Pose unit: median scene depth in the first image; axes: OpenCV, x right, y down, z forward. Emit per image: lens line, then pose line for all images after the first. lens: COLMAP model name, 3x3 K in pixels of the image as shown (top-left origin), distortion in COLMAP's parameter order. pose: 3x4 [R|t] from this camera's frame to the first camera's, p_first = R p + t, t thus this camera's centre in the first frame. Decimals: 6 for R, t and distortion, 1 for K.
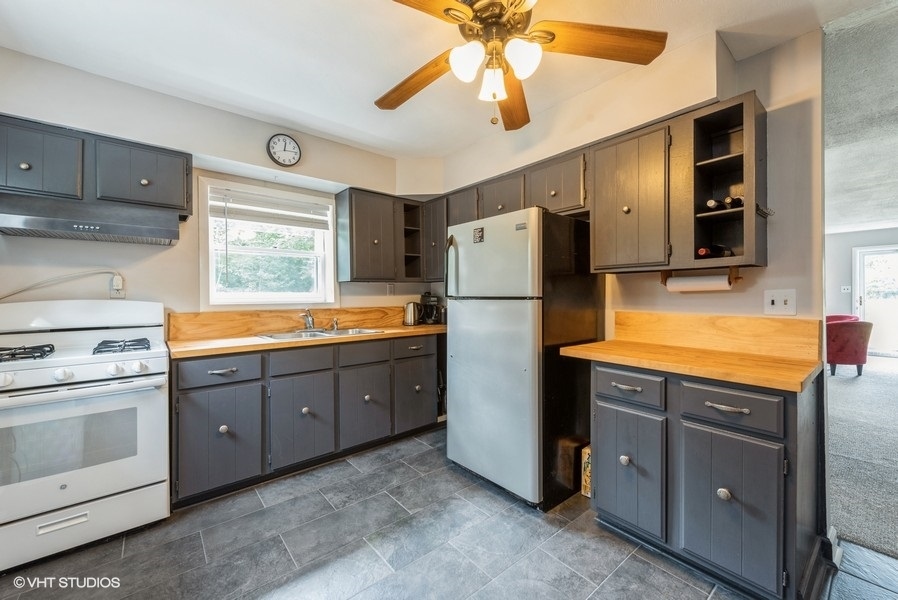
lens RADIAL K [[357.7, 0, 448.9], [0, 357.7, 291.9], [0, 0, 1]] dist [0.000434, 0.000031]
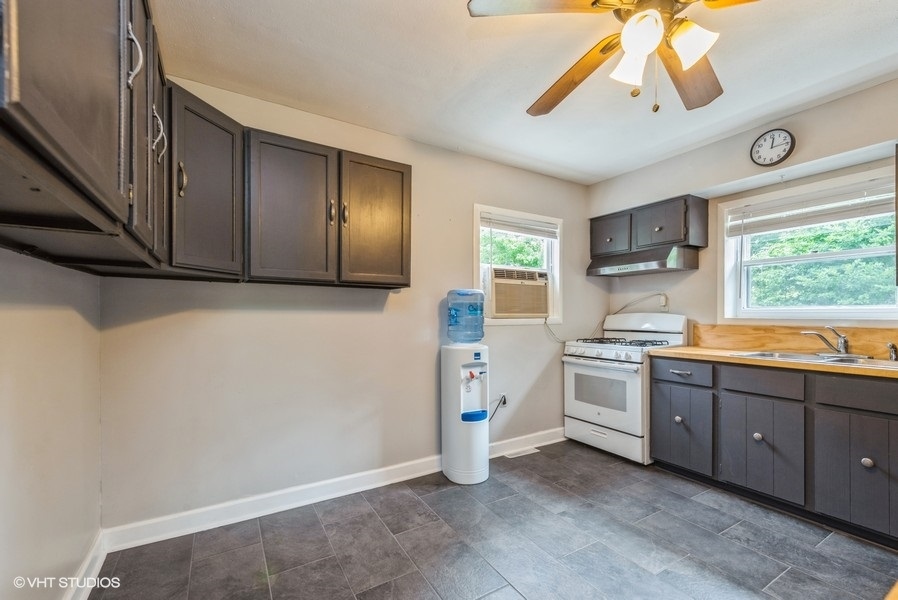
lens RADIAL K [[376.9, 0, 449.5], [0, 376.9, 311.5], [0, 0, 1]] dist [0.000531, 0.000084]
pose [[-0.155528, 0.003320, -0.987826, 0.693764], [0.009825, 0.999950, 0.001813, 0.005919], [0.987783, -0.009423, -0.155553, 0.397792]]
